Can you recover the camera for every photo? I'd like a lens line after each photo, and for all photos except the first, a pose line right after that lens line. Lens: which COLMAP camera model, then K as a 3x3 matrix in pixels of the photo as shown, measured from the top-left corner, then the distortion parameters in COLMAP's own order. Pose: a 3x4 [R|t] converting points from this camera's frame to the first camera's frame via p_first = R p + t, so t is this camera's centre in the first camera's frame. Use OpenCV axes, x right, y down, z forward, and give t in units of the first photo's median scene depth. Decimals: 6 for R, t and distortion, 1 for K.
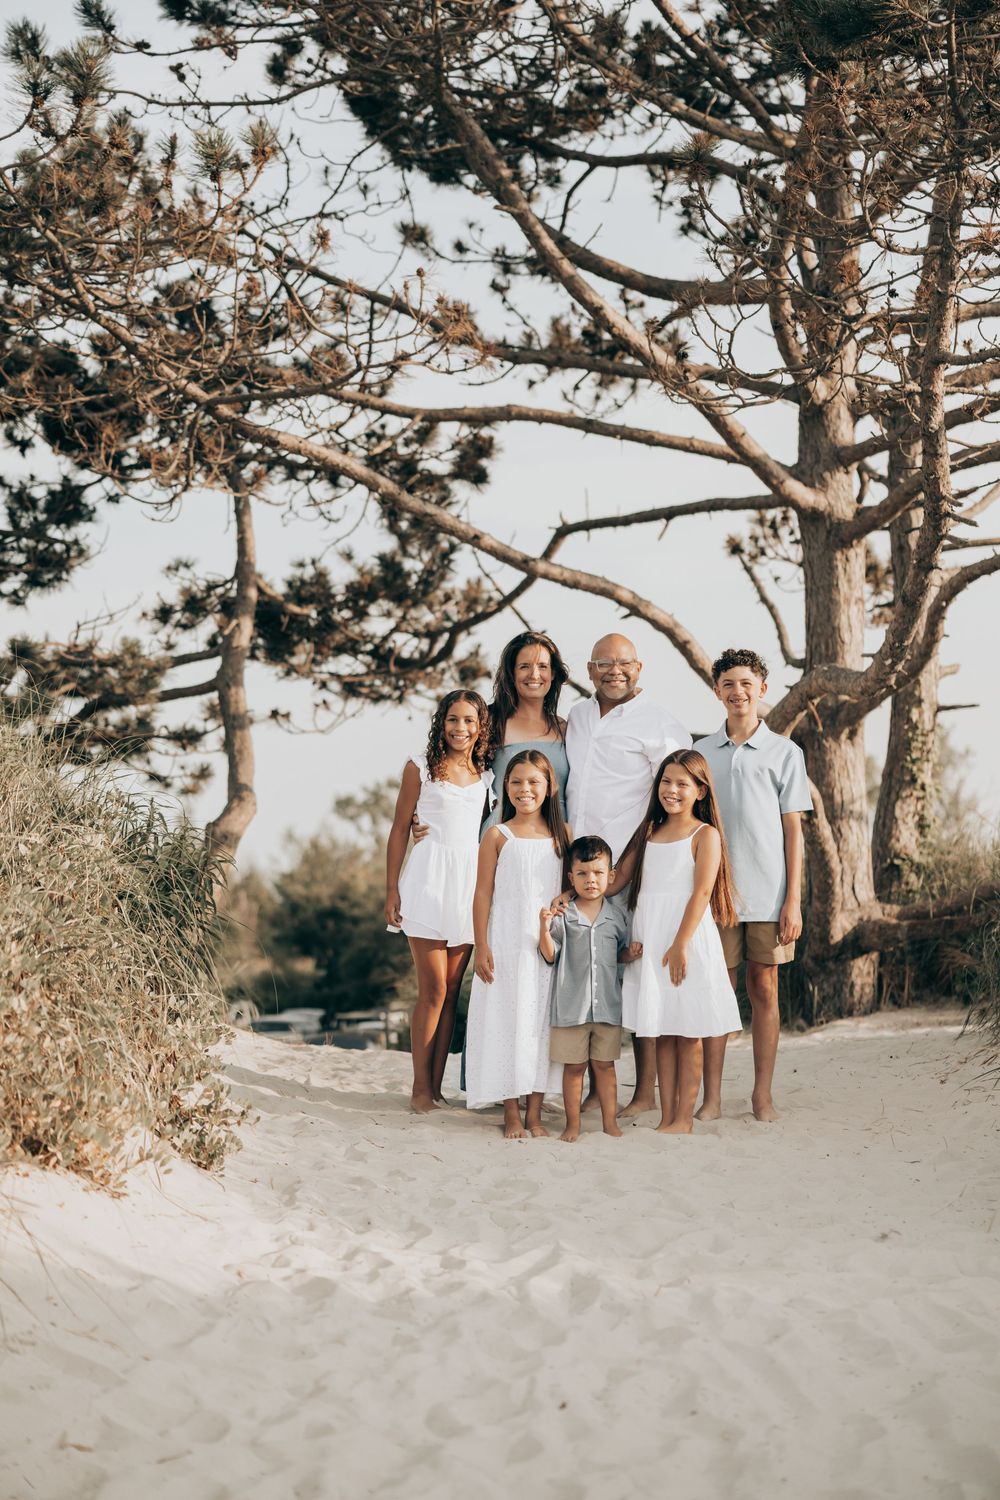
lens RADIAL K [[2748.6, 0, 500.0], [0, 2748.6, 750.0], [0, 0, 1]] dist [-0.199850, 0.044239]
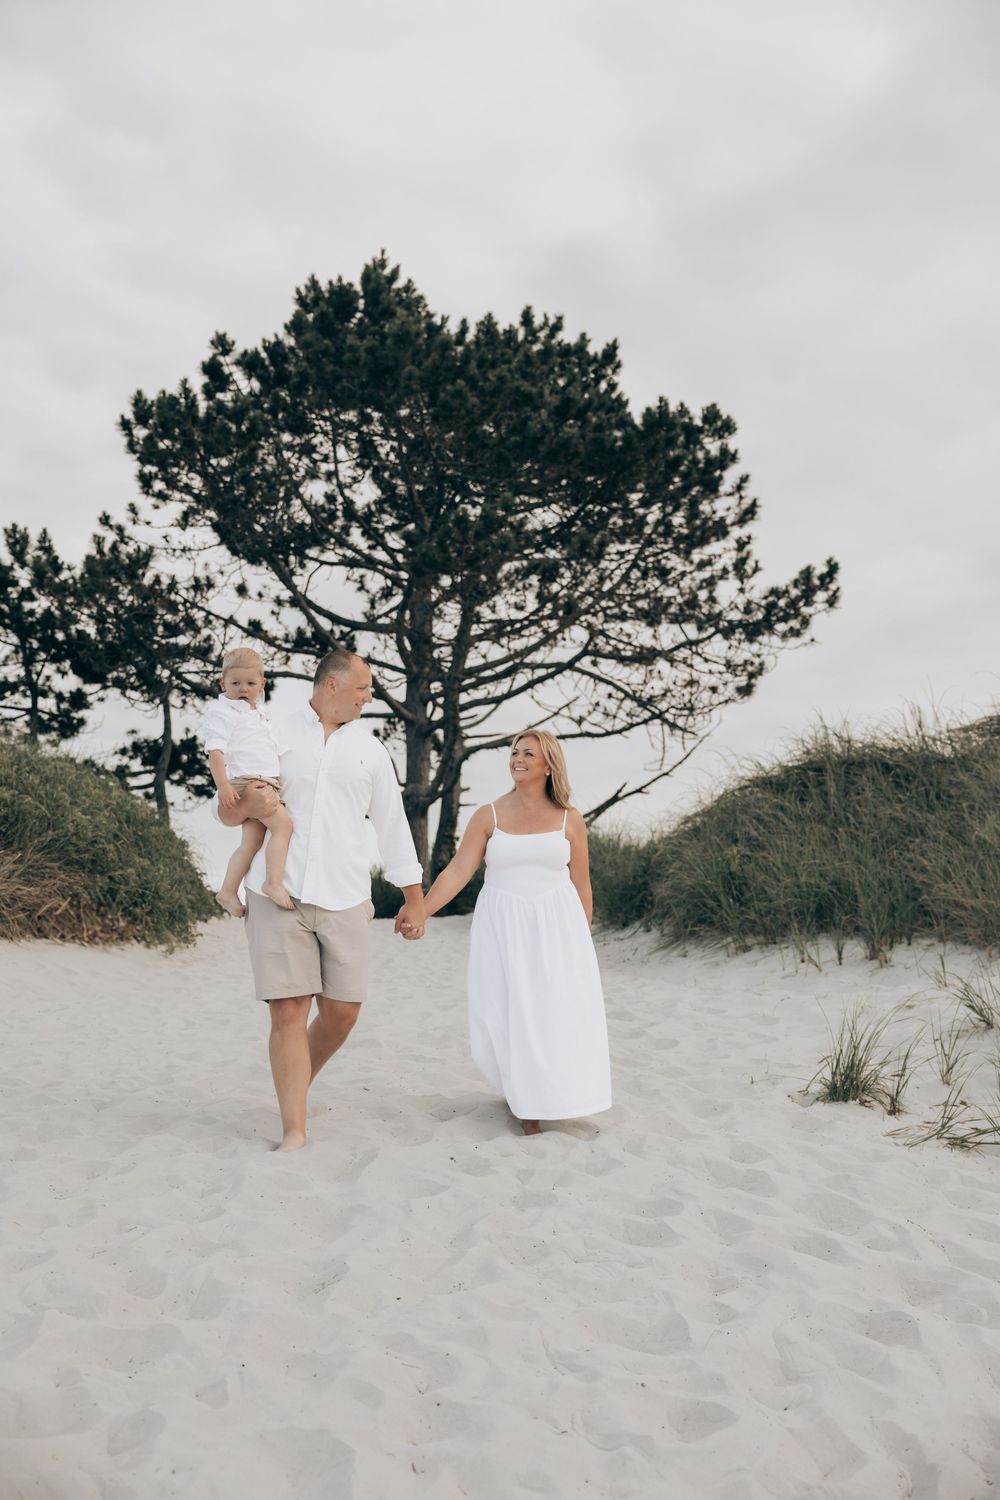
lens RADIAL K [[1779.1, 0, 500.0], [0, 1779.1, 750.0], [0, 0, 1]] dist [0.001578, 0.001565]
pose [[0.984706, 0.039531, 0.169680, -0.065968], [-0.030373, 0.997956, -0.056234, 0.021191], [-0.171556, 0.050220, 0.983894, -0.492461]]
